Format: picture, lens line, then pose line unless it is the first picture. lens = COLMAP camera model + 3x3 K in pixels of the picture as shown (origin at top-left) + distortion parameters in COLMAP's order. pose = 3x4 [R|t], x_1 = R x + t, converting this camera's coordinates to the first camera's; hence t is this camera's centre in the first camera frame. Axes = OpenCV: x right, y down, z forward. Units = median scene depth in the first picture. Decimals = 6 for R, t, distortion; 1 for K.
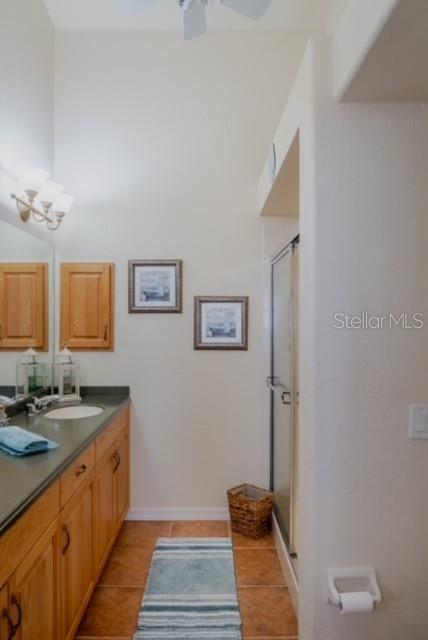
lens RADIAL K [[444.0, 0, 212.8], [0, 444.0, 318.1], [0, 0, 1]] dist [-0.036354, 0.019062]
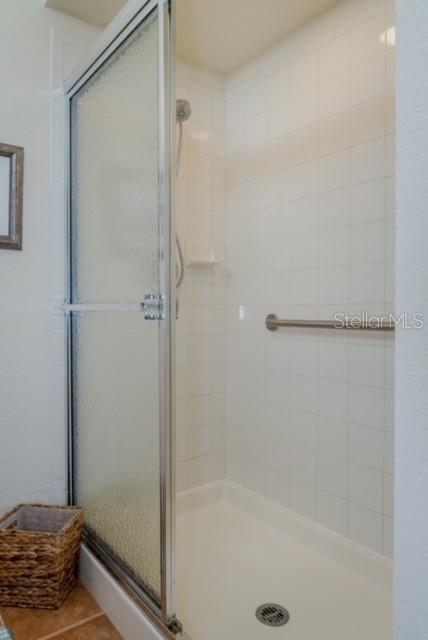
lens RADIAL K [[444.0, 0, 215.6], [0, 444.0, 315.6], [0, 0, 1]] dist [-0.036354, 0.019062]
pose [[0.801244, -0.008465, 0.598278, -0.054436], [-0.002966, 0.999831, 0.018119, 0.151696], [-0.598331, -0.016293, 0.801083, 0.482204]]
